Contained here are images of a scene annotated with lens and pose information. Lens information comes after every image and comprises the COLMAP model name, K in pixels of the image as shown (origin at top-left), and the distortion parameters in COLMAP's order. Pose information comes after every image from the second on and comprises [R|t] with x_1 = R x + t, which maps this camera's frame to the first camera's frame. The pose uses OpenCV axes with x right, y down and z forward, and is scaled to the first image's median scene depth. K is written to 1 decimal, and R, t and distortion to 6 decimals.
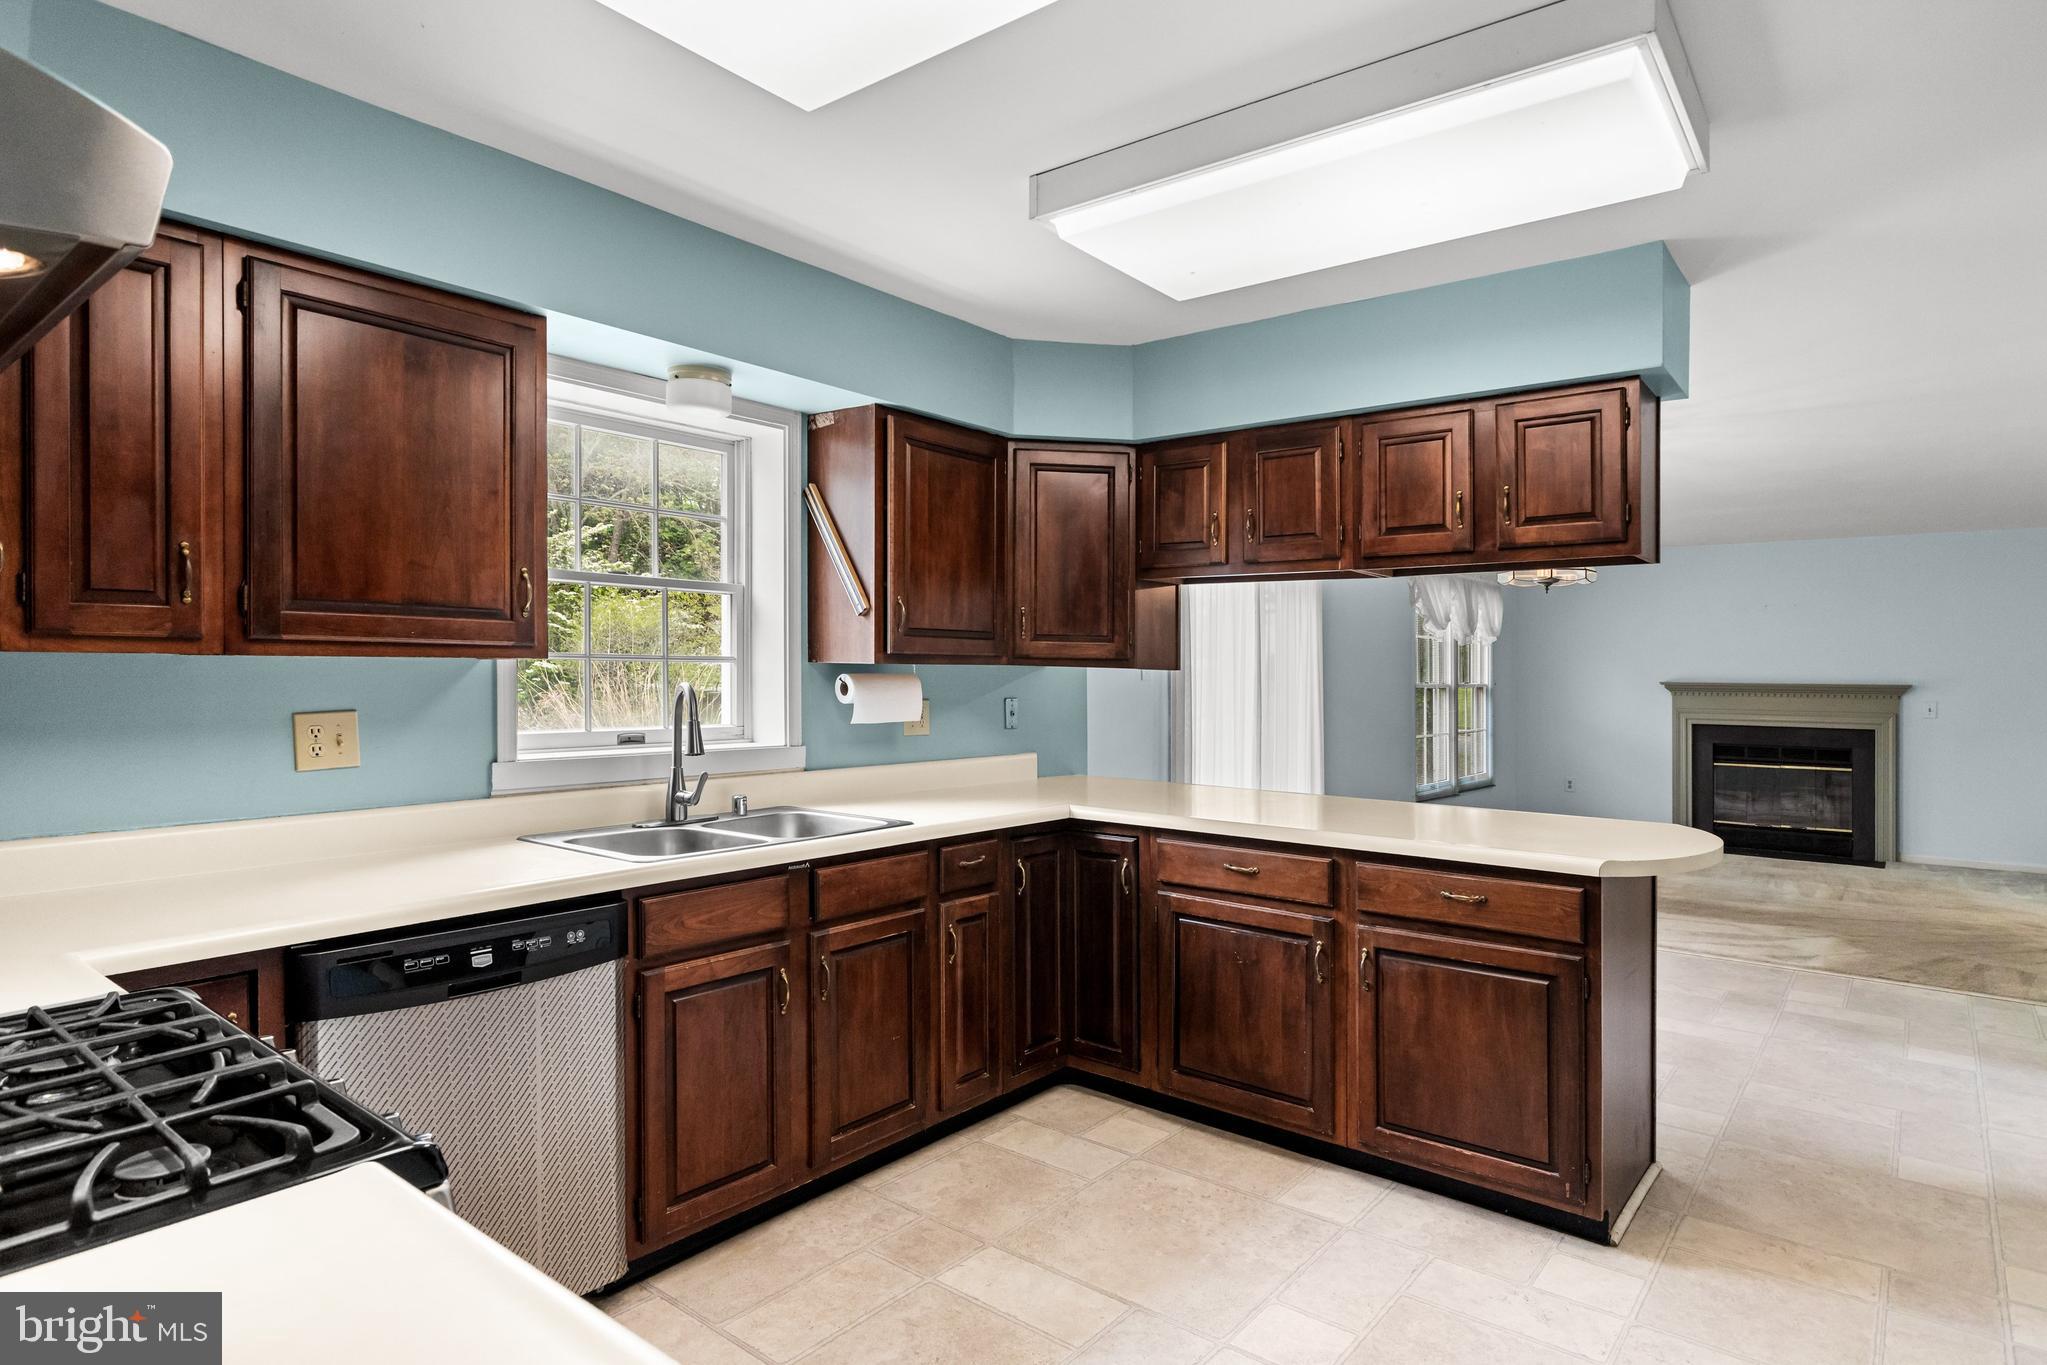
lens RADIAL K [[1105.6, 0, 1016.7], [0, 1105.6, 682.9], [0, 0, 1]] dist [0.003540, 0.001499]
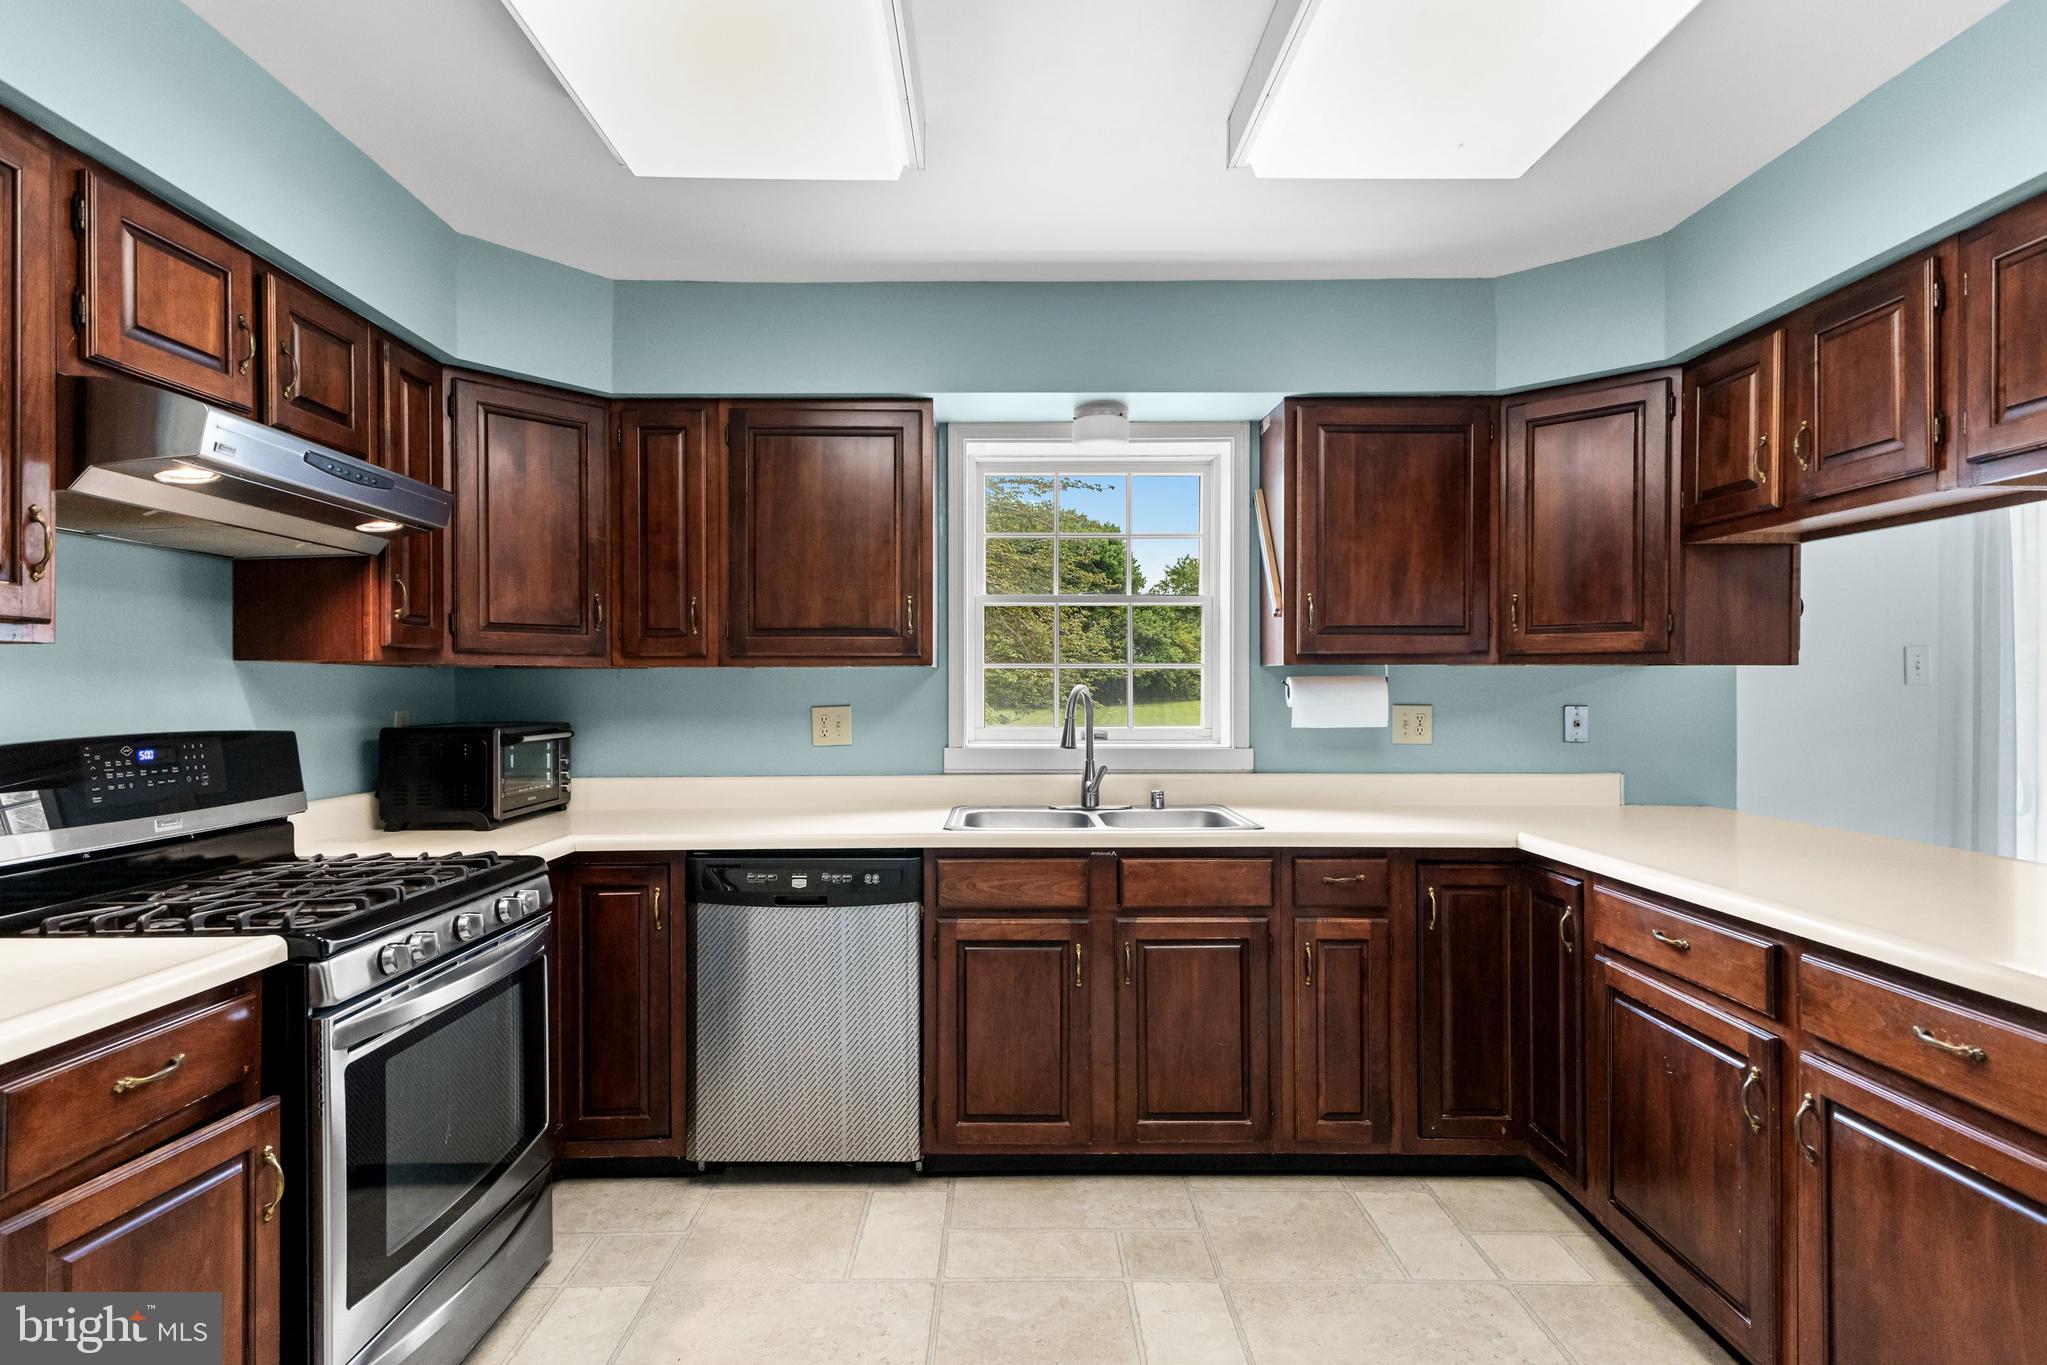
lens RADIAL K [[1030.0, 0, 1021.0], [0, 1030.0, 695.8], [0, 0, 1]] dist [0.023652, -0.004173]
pose [[0.639179, -0.005523, -0.769038, 0.460195], [-0.000451, 0.999971, -0.007556, 0.018296], [0.769058, 0.005176, 0.639158, 0.262951]]
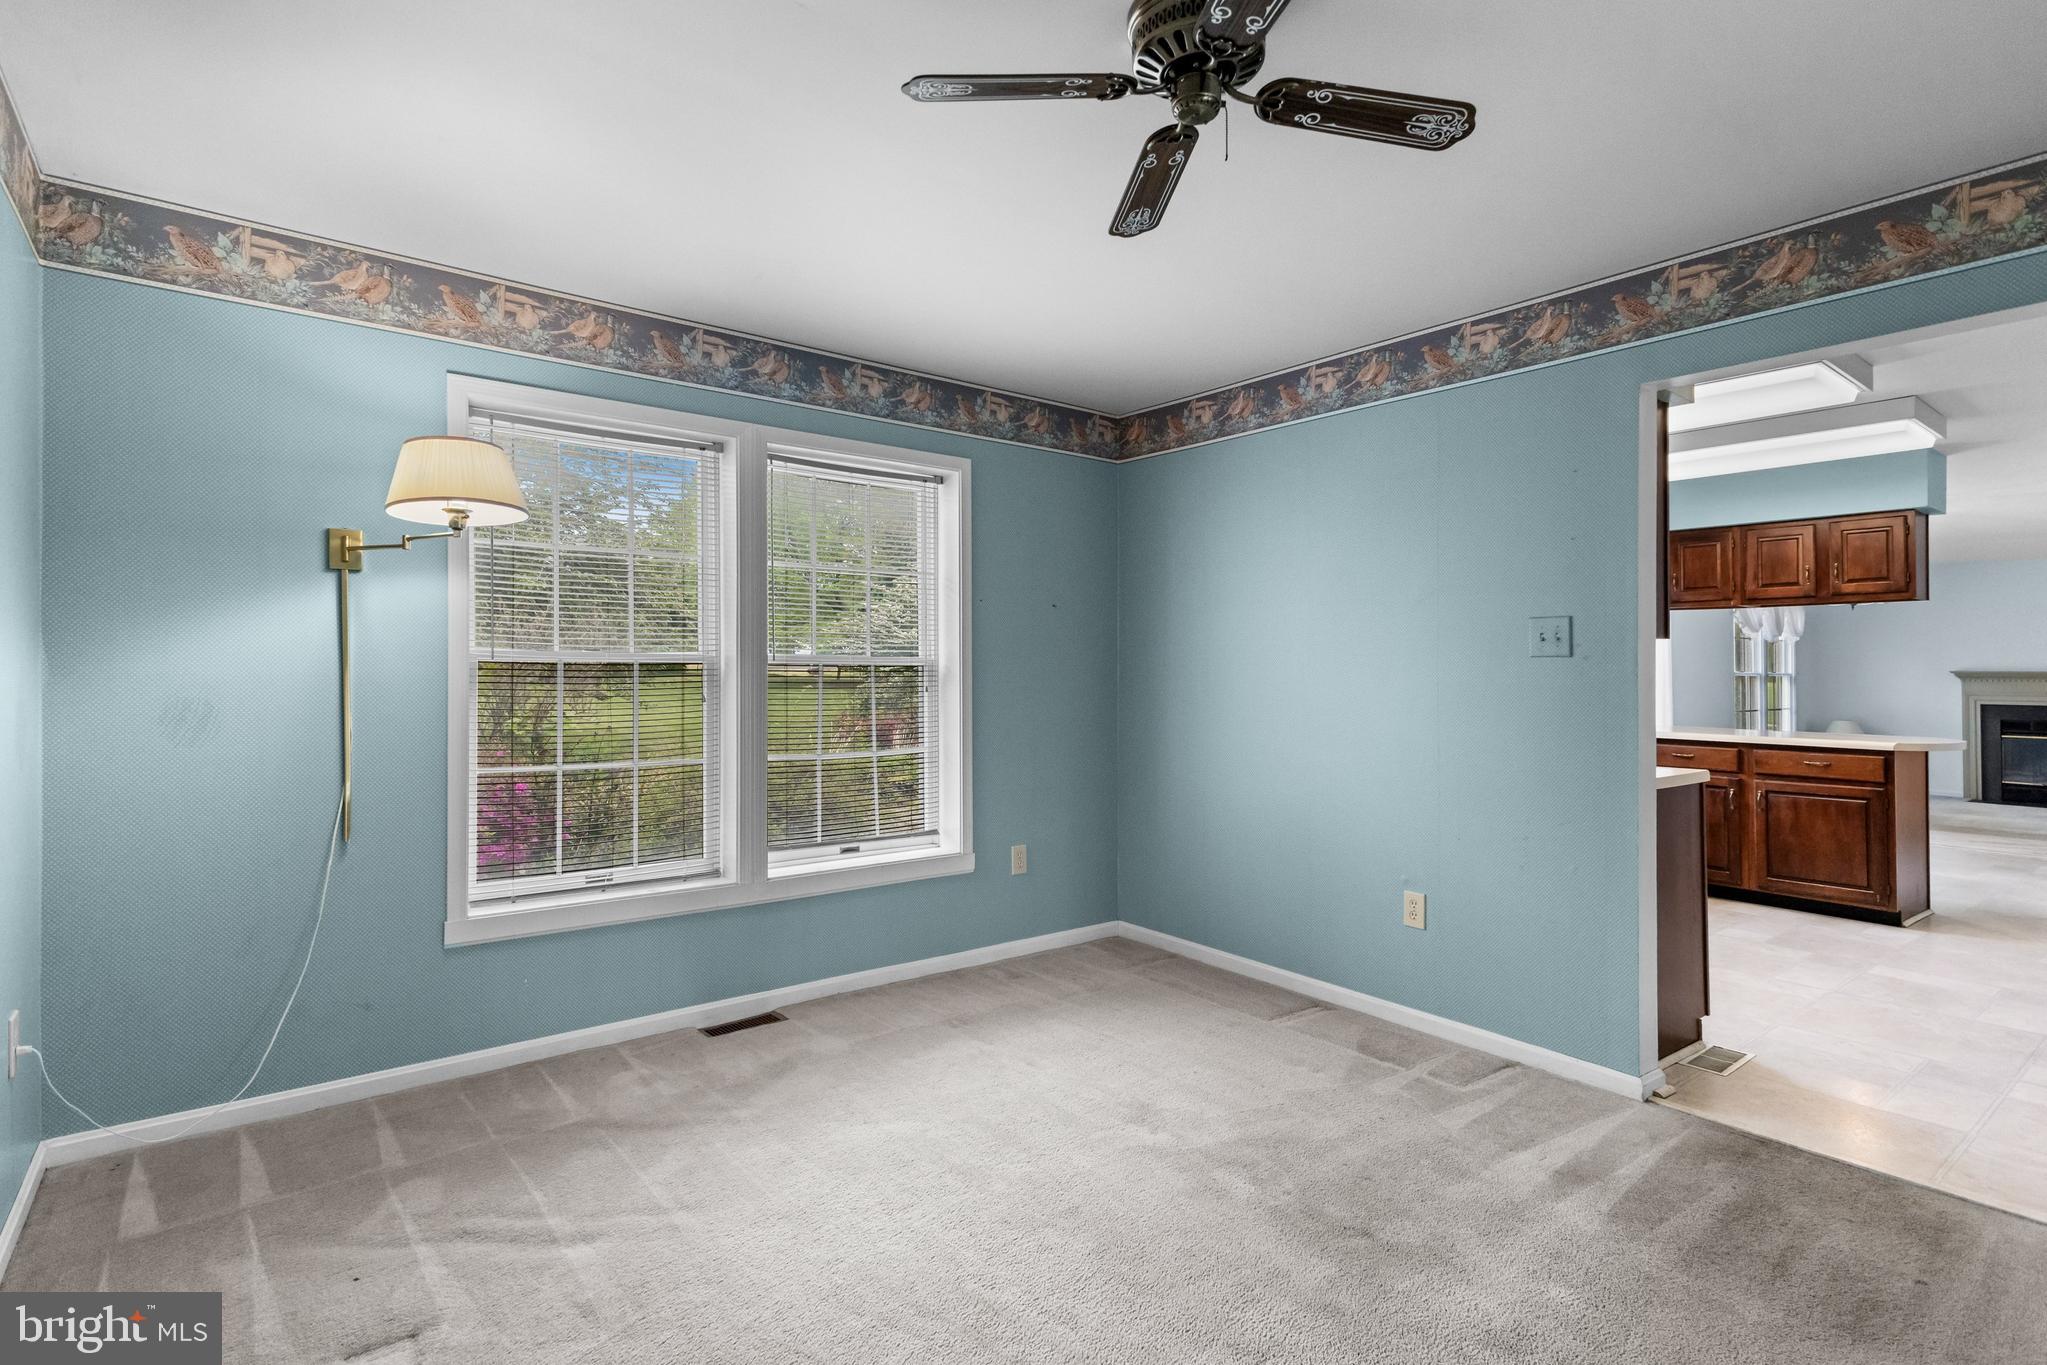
lens RADIAL K [[1030.0, 0, 1010.9], [0, 1030.0, 669.9], [0, 0, 1]] dist [0.023652, -0.004173]
pose [[0.976640, -0.003266, -0.214857, -0.596674], [0.000439, 0.999913, -0.013203, 0.037176], [0.214881, 0.012800, 0.976556, -1.134998]]
